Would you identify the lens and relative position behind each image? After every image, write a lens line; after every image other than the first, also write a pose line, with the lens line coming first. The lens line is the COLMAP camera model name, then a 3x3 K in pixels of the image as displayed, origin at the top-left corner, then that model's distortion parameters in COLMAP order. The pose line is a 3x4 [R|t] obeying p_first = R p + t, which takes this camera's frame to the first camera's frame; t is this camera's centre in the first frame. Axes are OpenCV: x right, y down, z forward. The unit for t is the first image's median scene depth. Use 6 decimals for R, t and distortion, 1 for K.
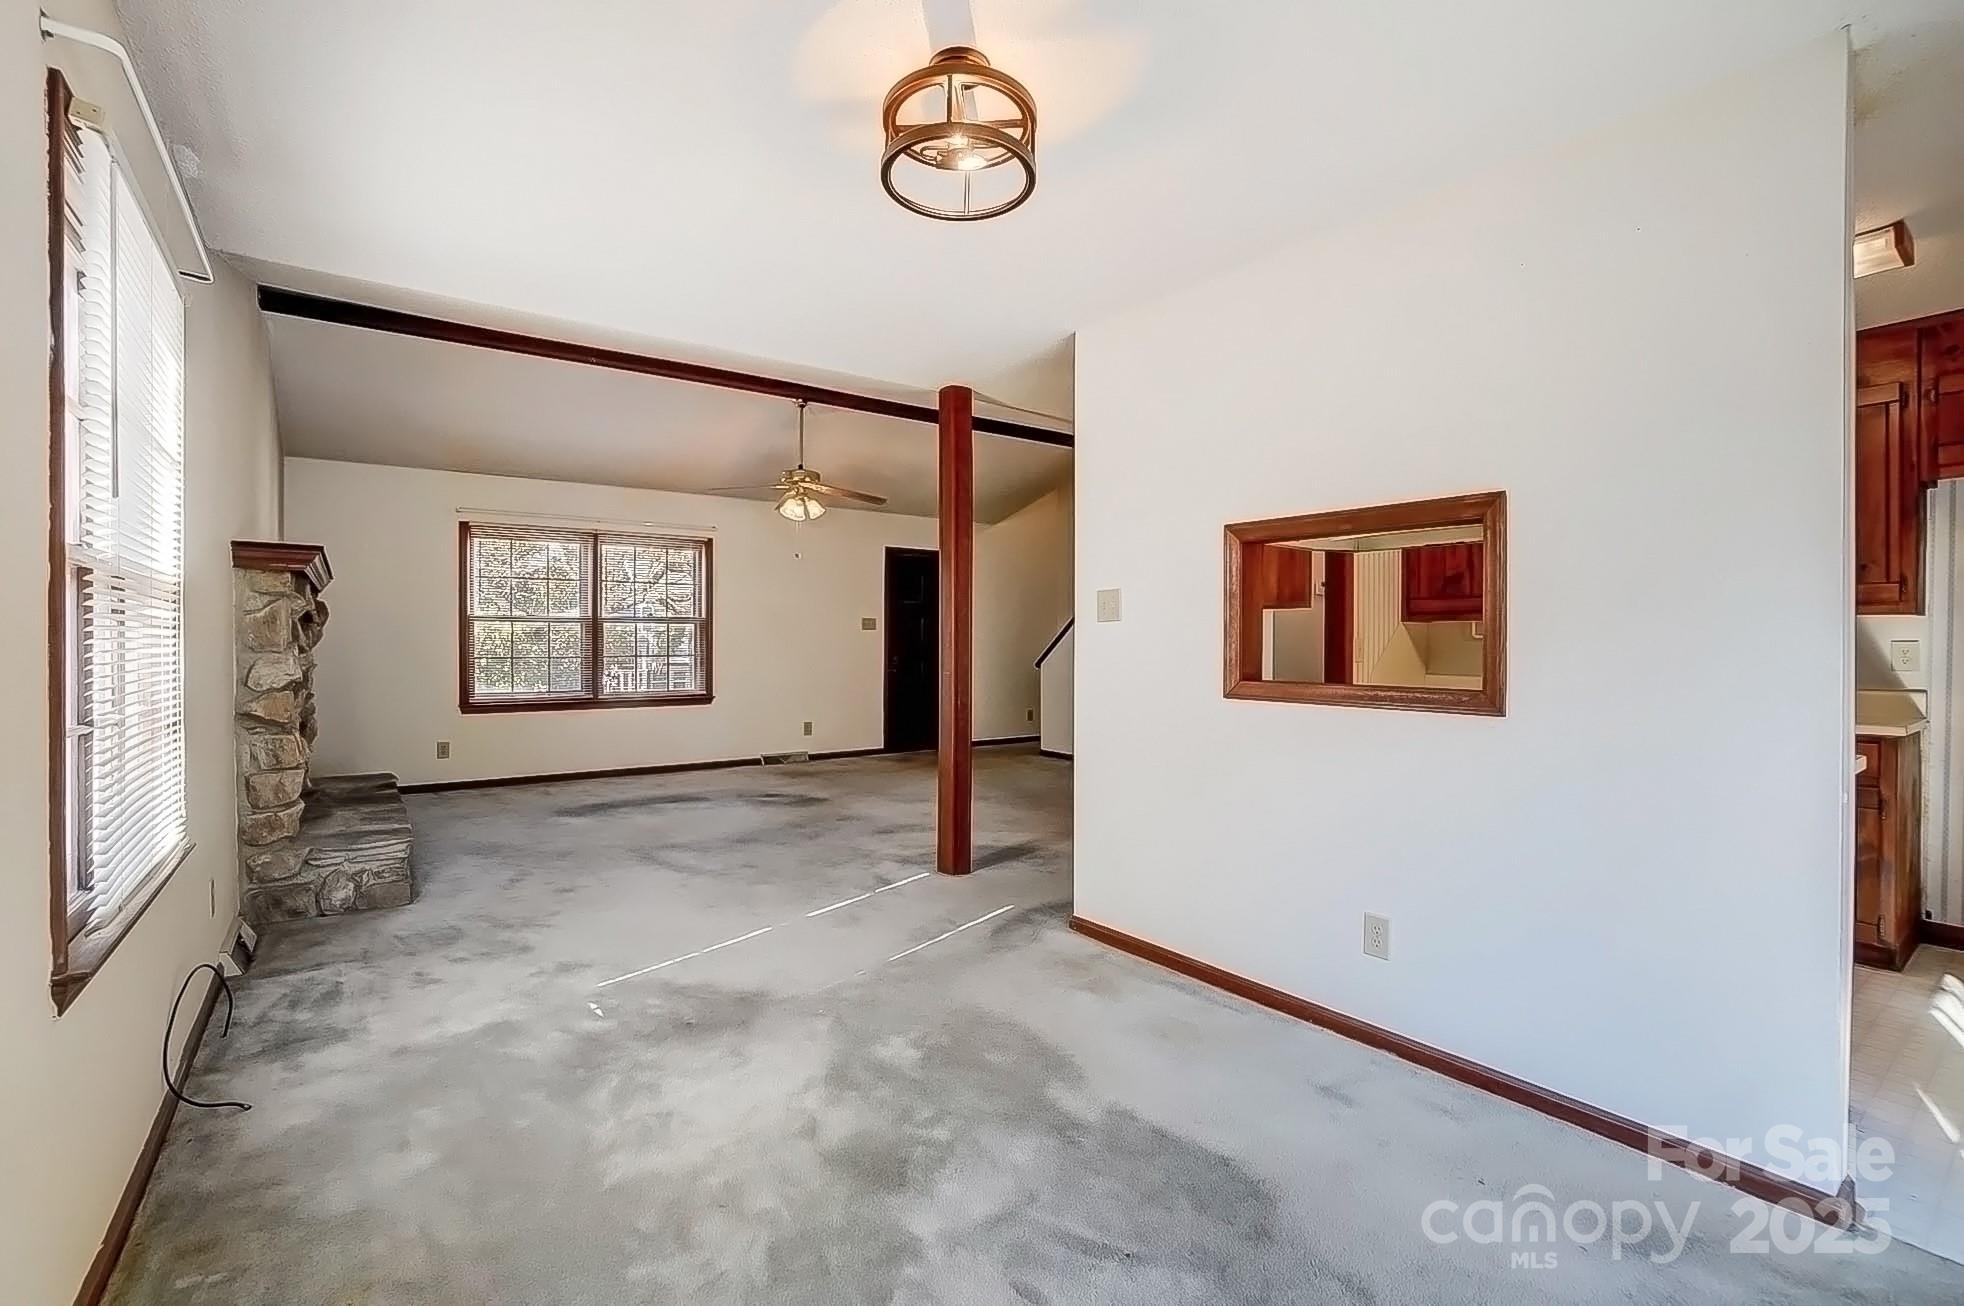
lens RADIAL K [[872.5, 0, 968.7], [0, 872.5, 651.1], [0, 0, 1]] dist [-0.061721, 0.017522]
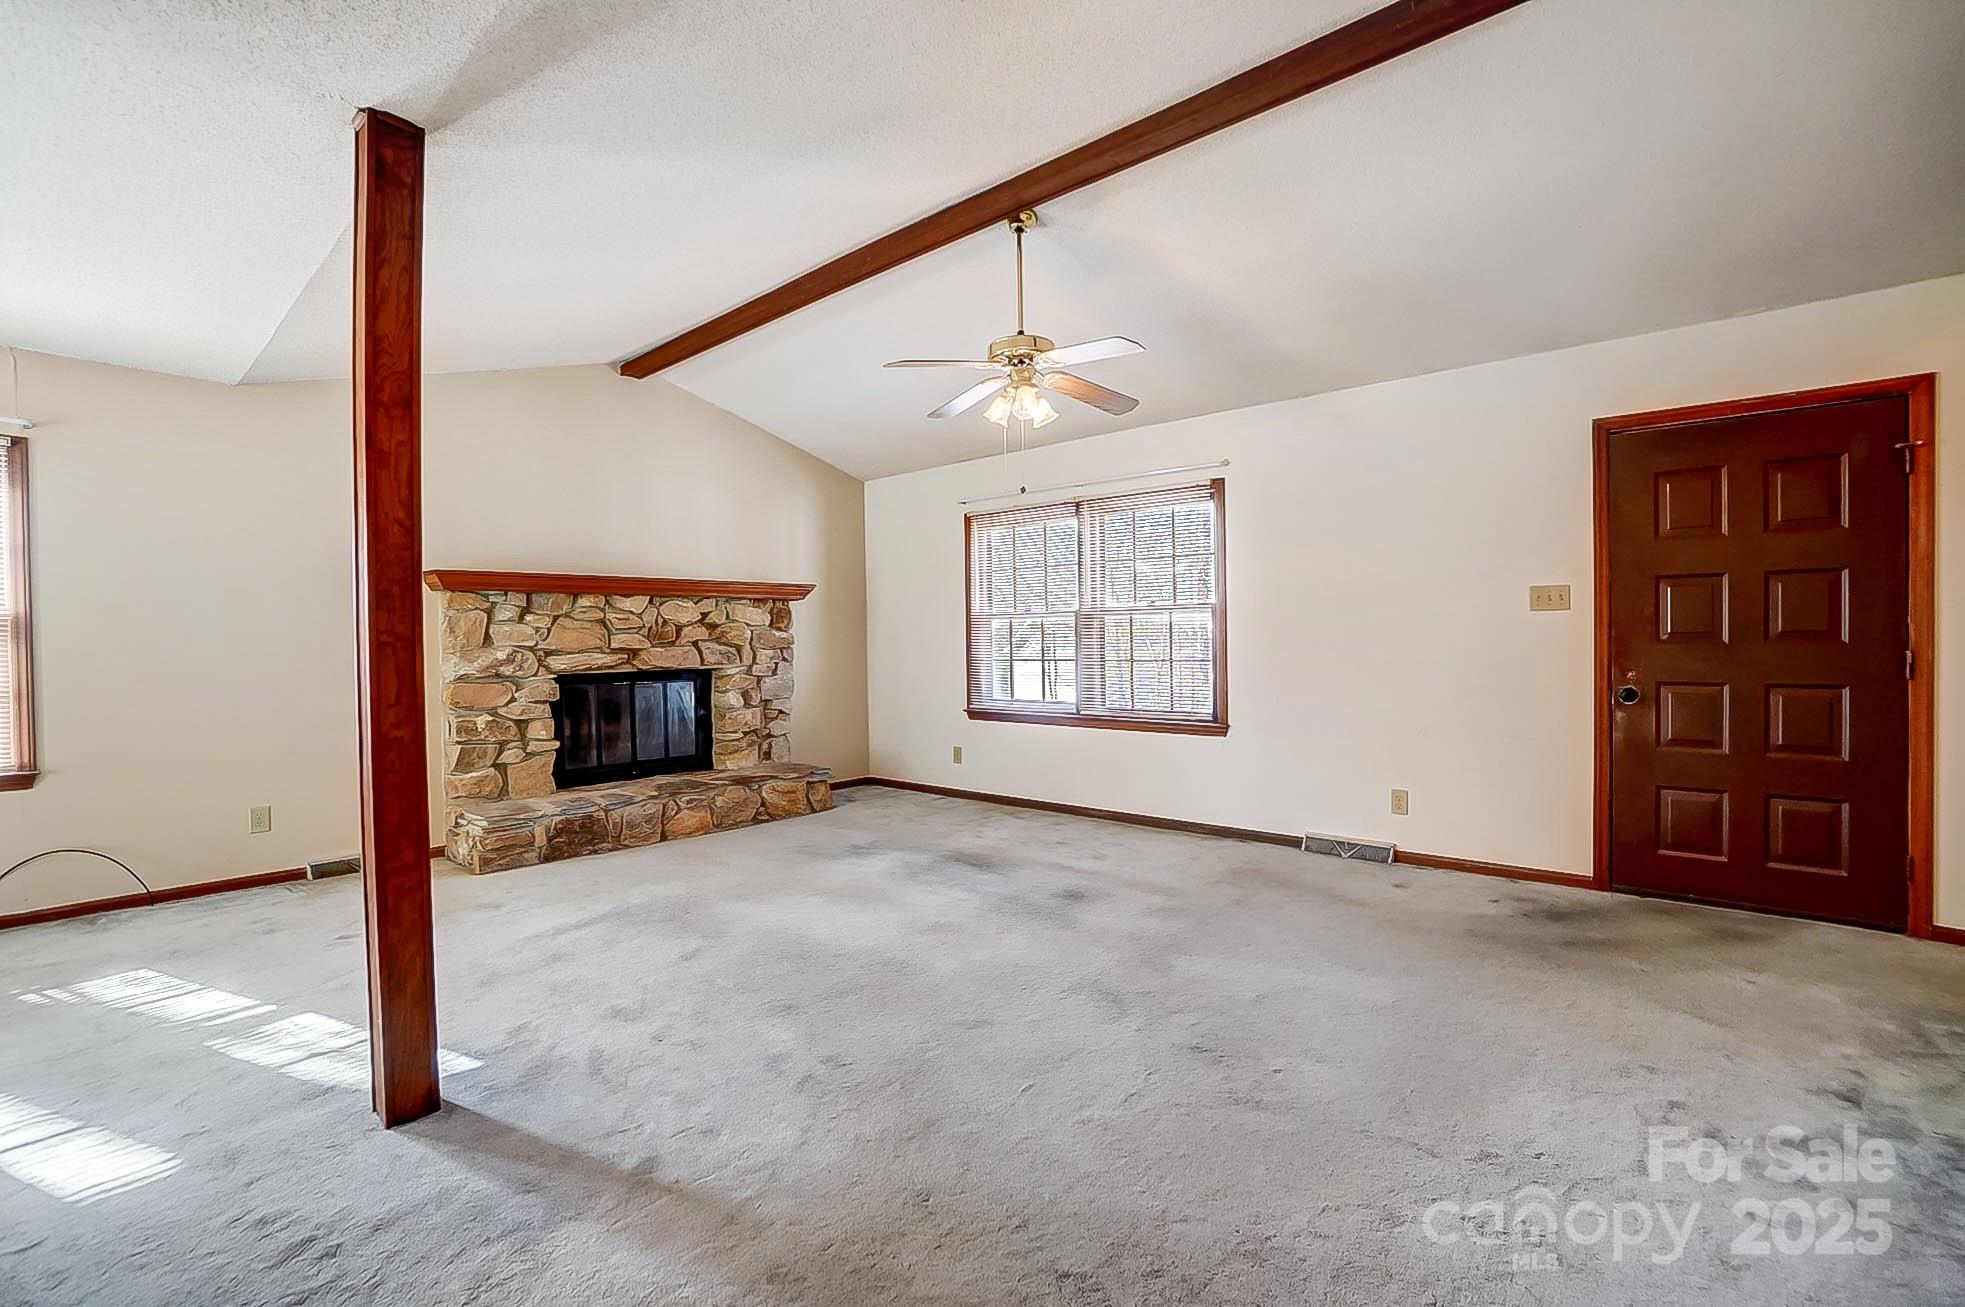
lens RADIAL K [[873.0, 0, 969.2], [0, 873.0, 651.6], [0, 0, 1]] dist [-0.061721, 0.017522]
pose [[0.209252, 0.007001, -0.977837, 0.308424], [-0.002056, 0.999975, 0.006719, -0.005496], [0.977860, 0.000605, 0.209261, 0.723818]]
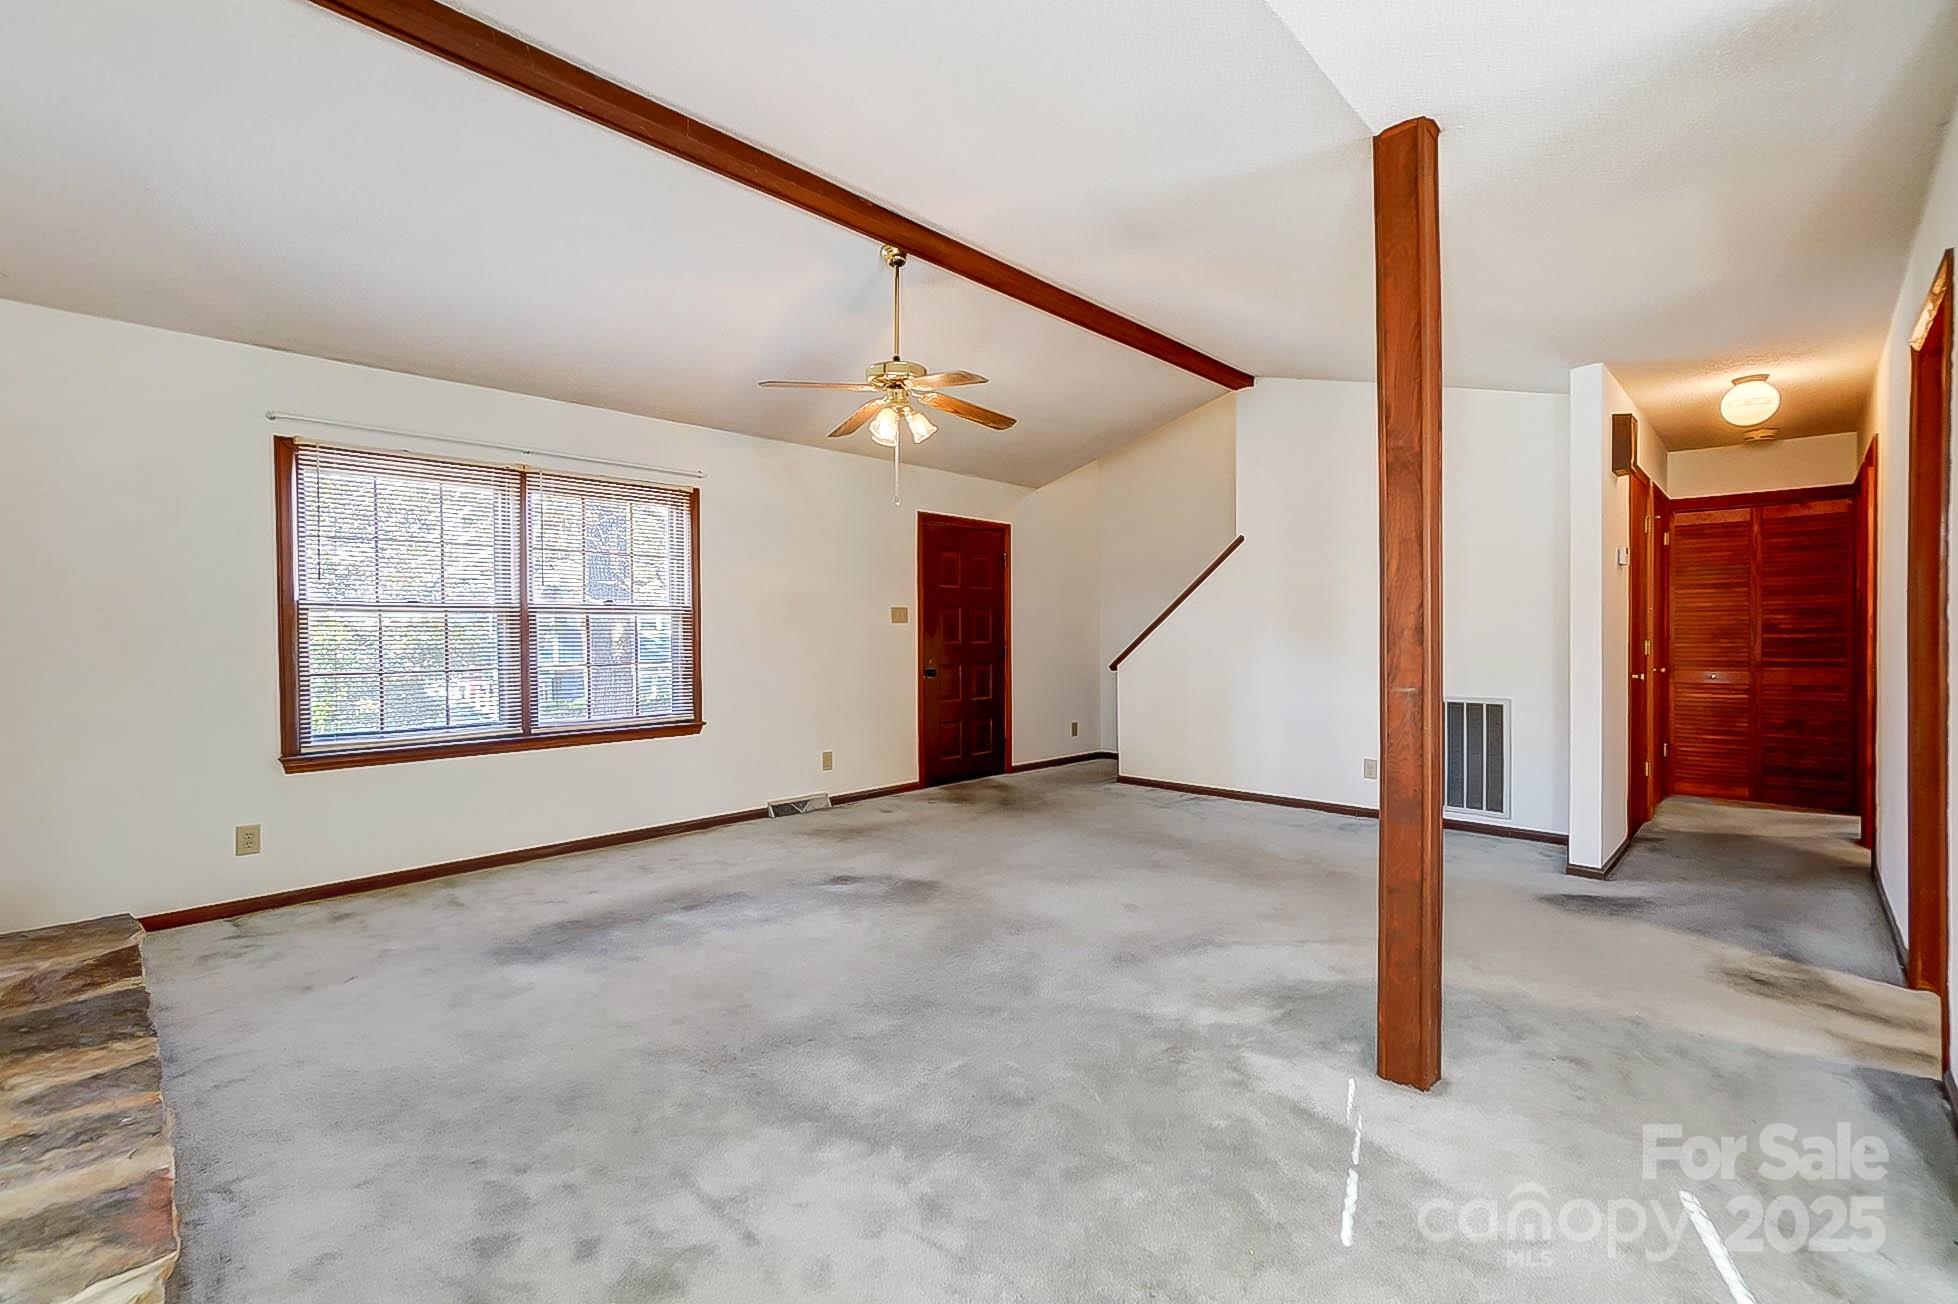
lens RADIAL K [[845.9, 0, 966.1], [0, 845.9, 646.1], [0, 0, 1]] dist [-0.008428, 0.000605]
pose [[0.985611, -0.015337, 0.168333, -0.215325], [0.016181, 0.999862, -0.003647, -0.001564], [-0.168254, 0.006318, 0.985723, 0.334404]]
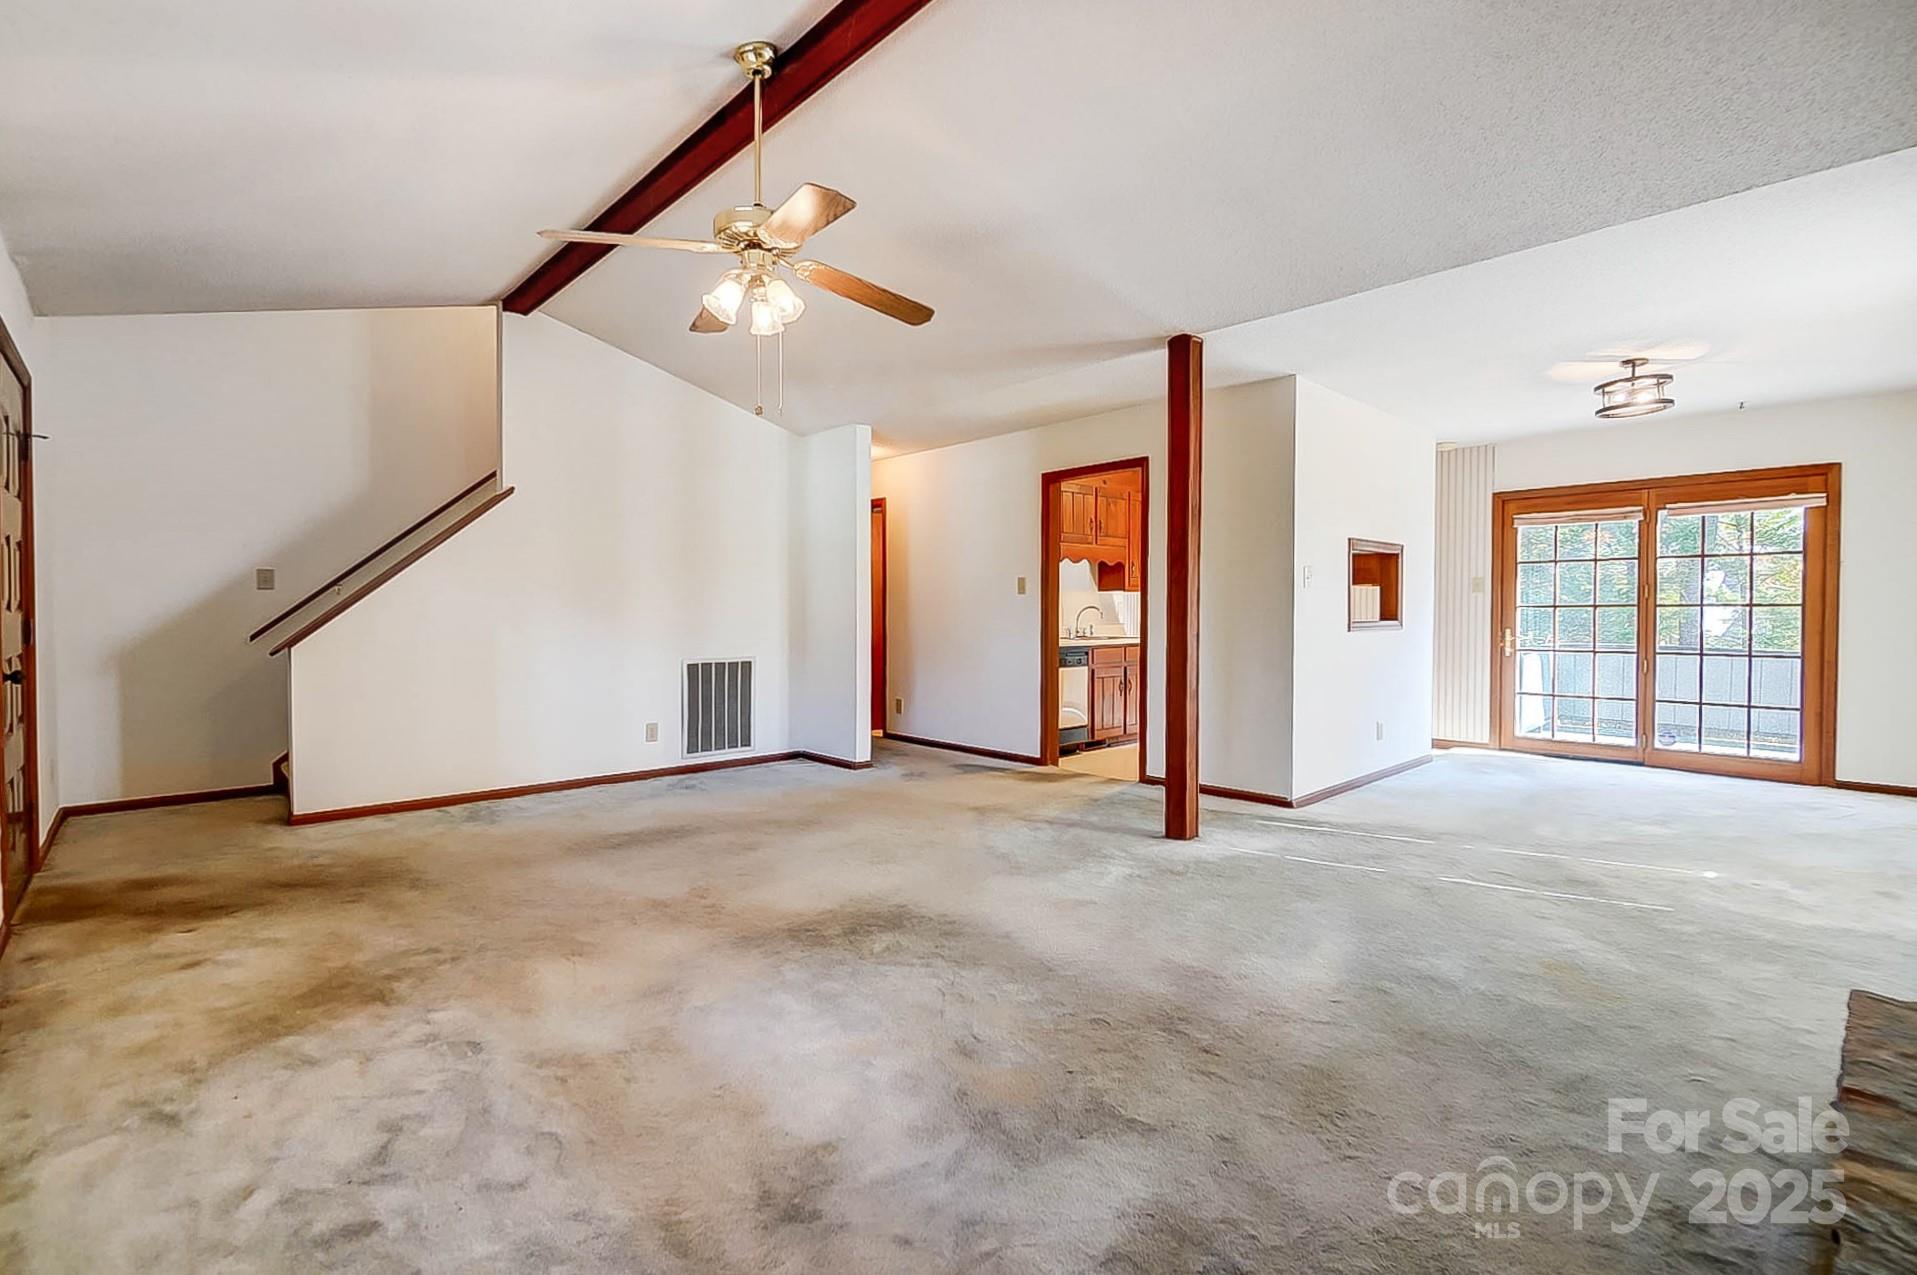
lens RADIAL K [[851.6, 0, 945.6], [0, 851.6, 635.6], [0, 0, 1]] dist [-0.061721, 0.017522]
pose [[-0.130302, -0.029705, 0.991029, -0.552307], [0.015853, 0.999361, 0.032039, -0.001780], [-0.991348, 0.019886, -0.129748, 0.838297]]
